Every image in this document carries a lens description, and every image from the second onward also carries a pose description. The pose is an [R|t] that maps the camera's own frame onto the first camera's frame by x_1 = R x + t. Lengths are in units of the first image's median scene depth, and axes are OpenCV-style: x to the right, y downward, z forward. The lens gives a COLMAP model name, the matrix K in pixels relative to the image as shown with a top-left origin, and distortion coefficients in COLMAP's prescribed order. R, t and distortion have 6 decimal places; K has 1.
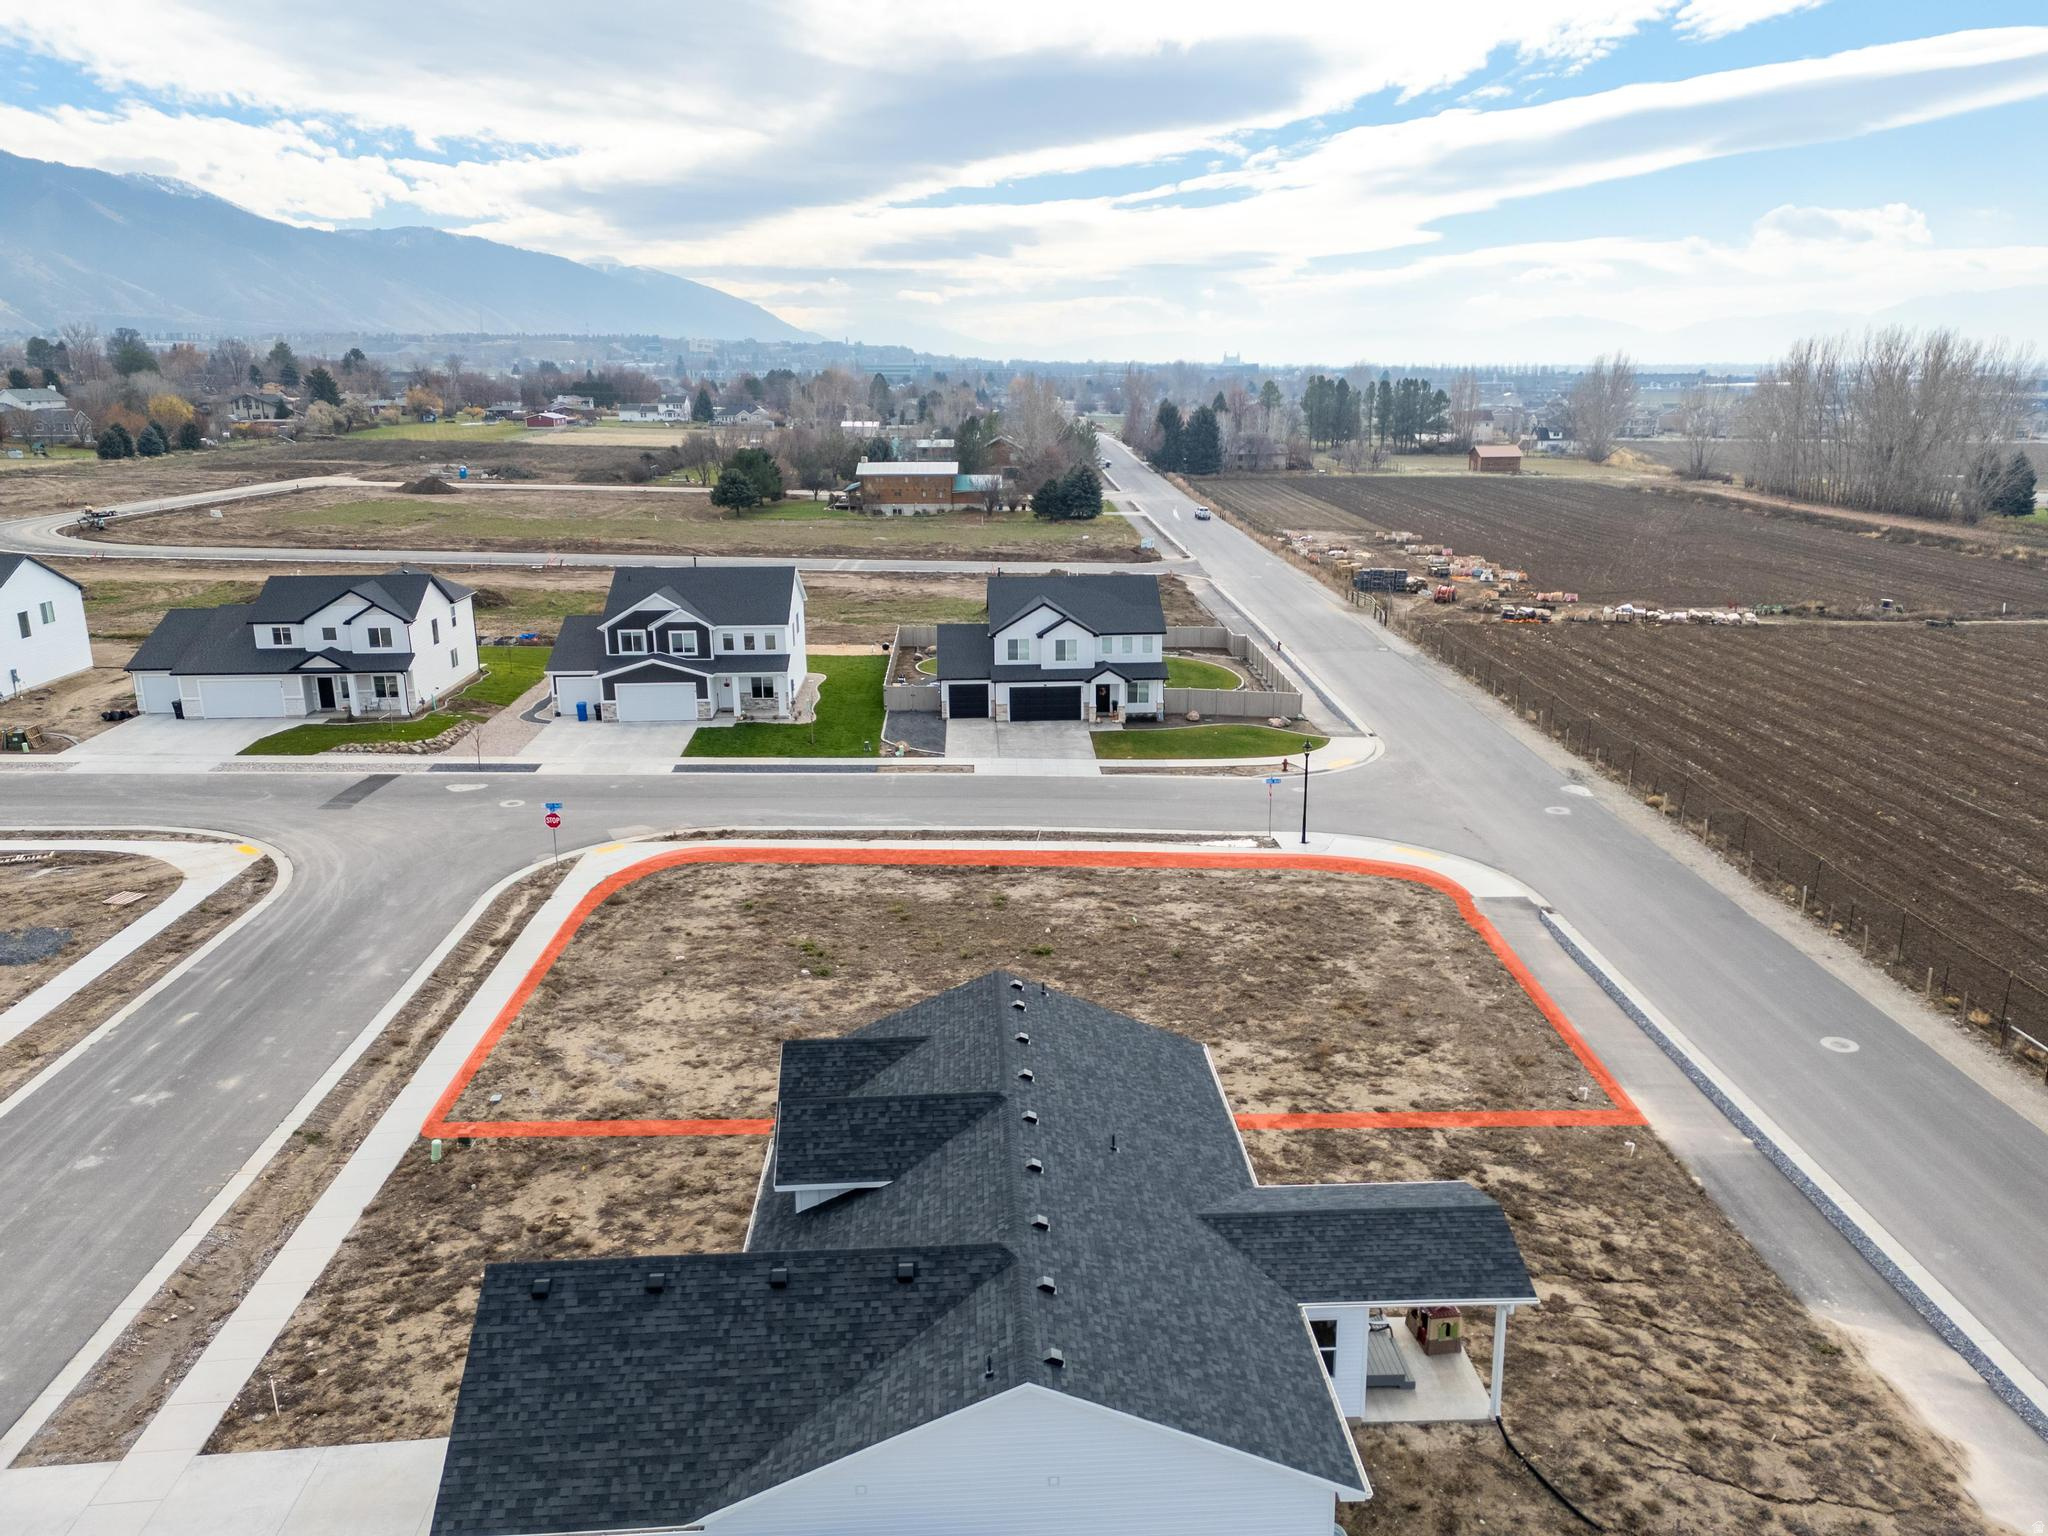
lens RADIAL K [[1490.8, 0, 1034.3], [0, 1490.8, 759.8], [0, 0, 1]] dist [0.080179, -0.067686]
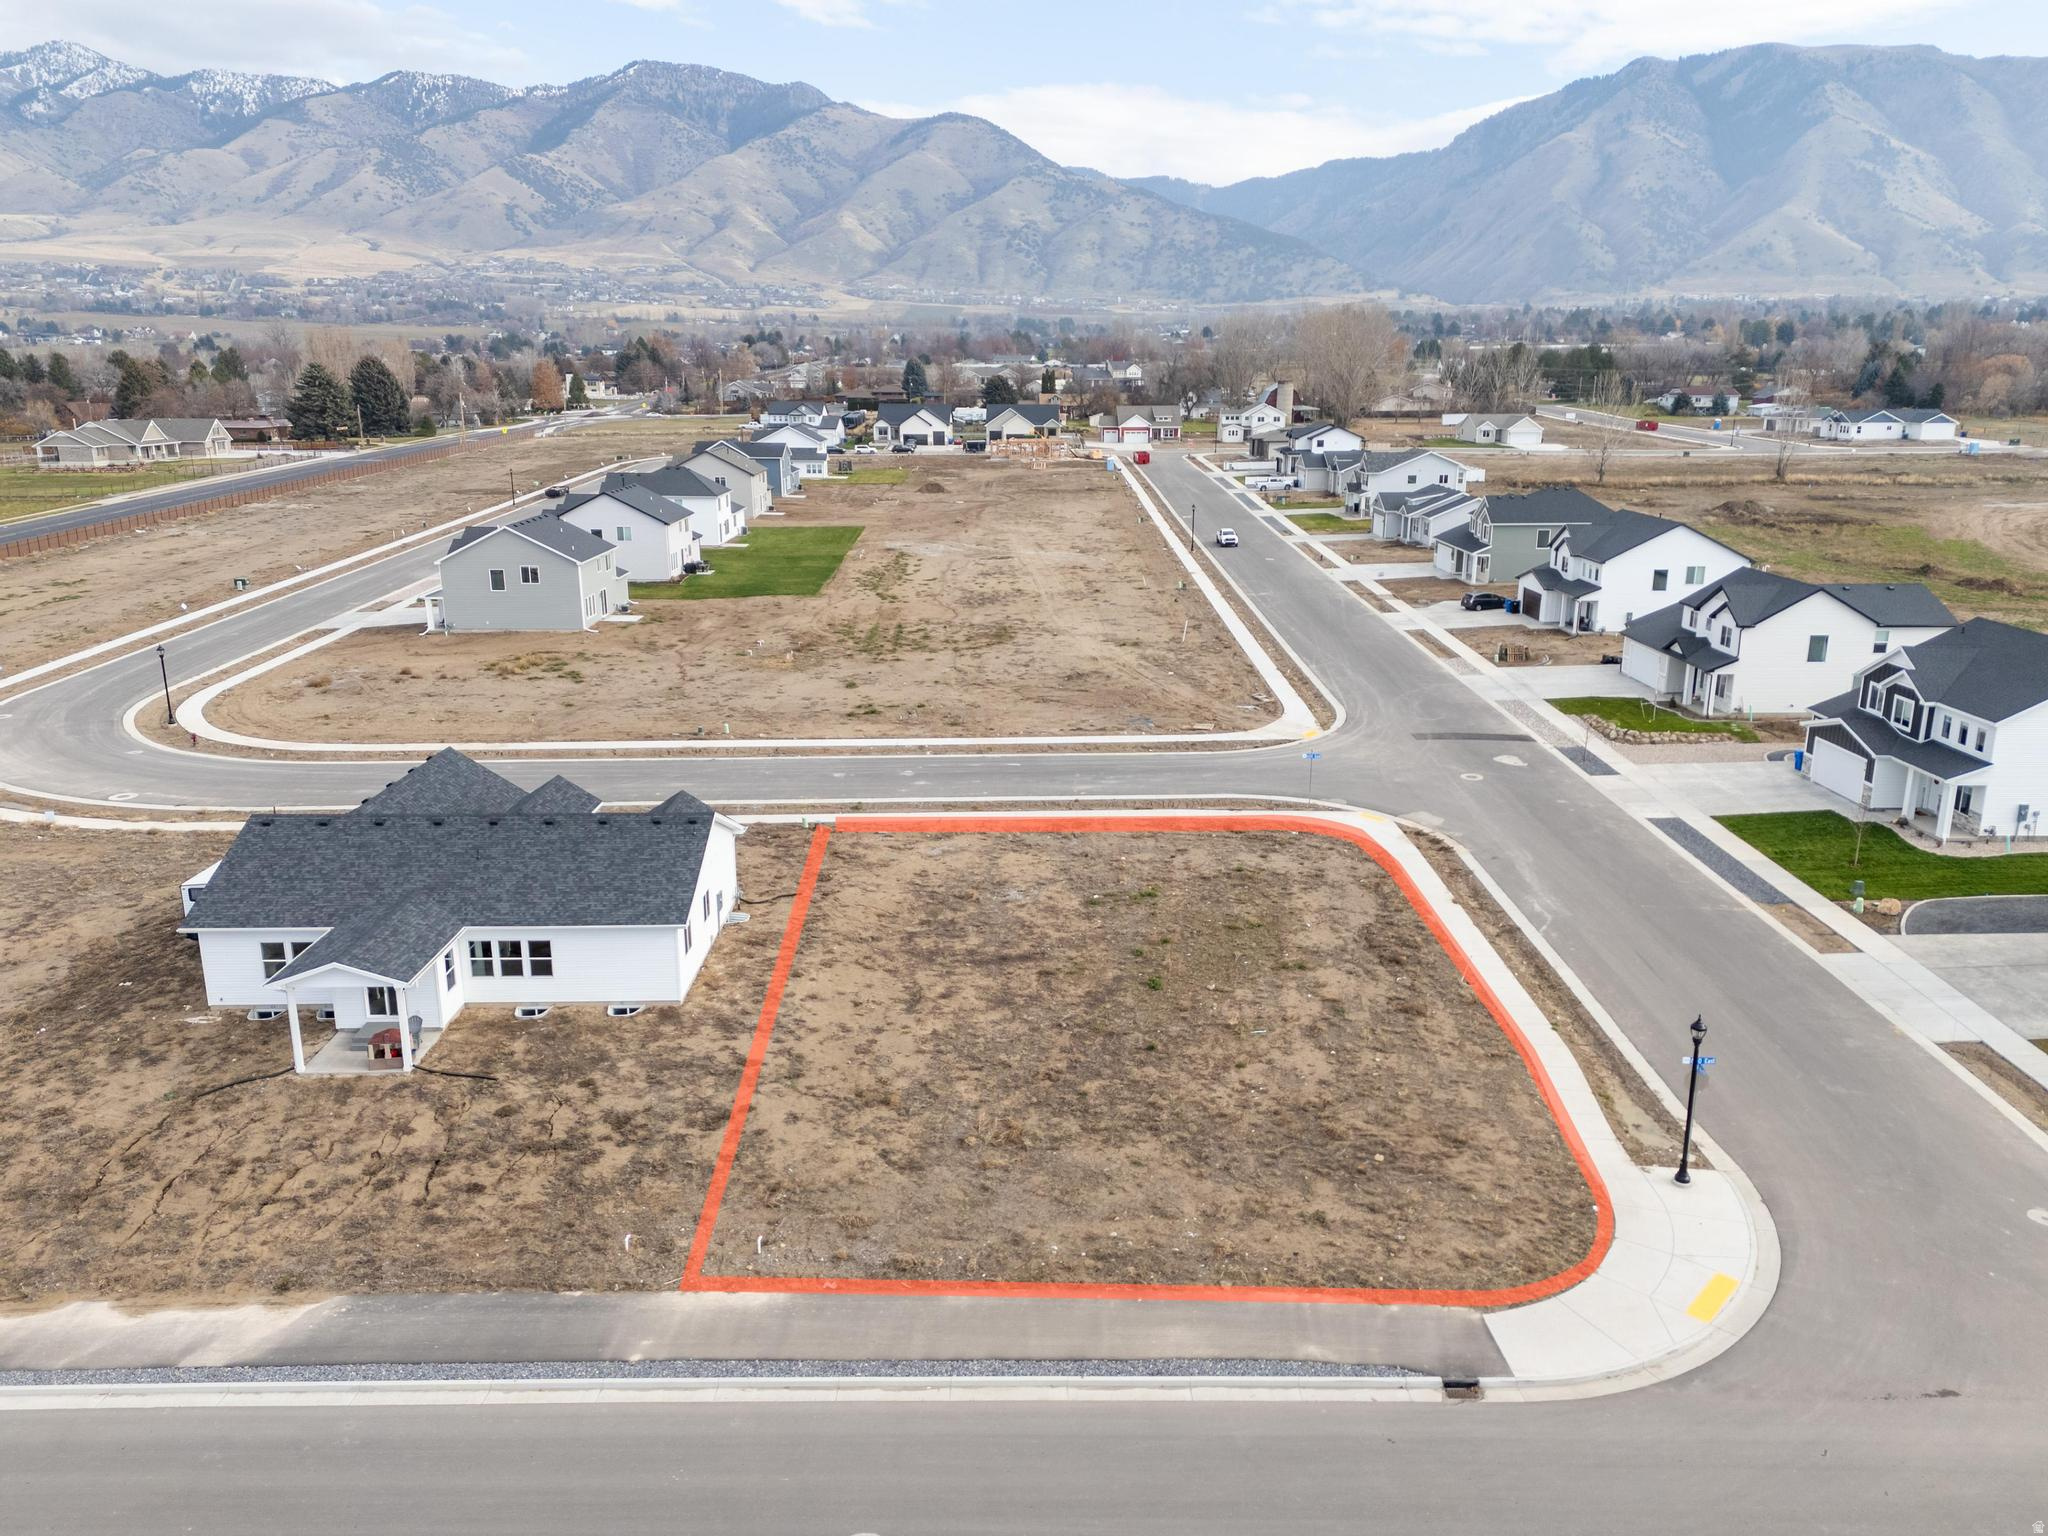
lens RADIAL K [[1490.8, 0, 1034.3], [0, 1490.8, 759.8], [0, 0, 1]] dist [0.080179, -0.067686]
pose [[-0.038842, 0.261897, -0.964314, 0.758283], [-0.253017, 0.931015, 0.263045, -0.201959], [0.966682, 0.254206, 0.030102, 0.725560]]
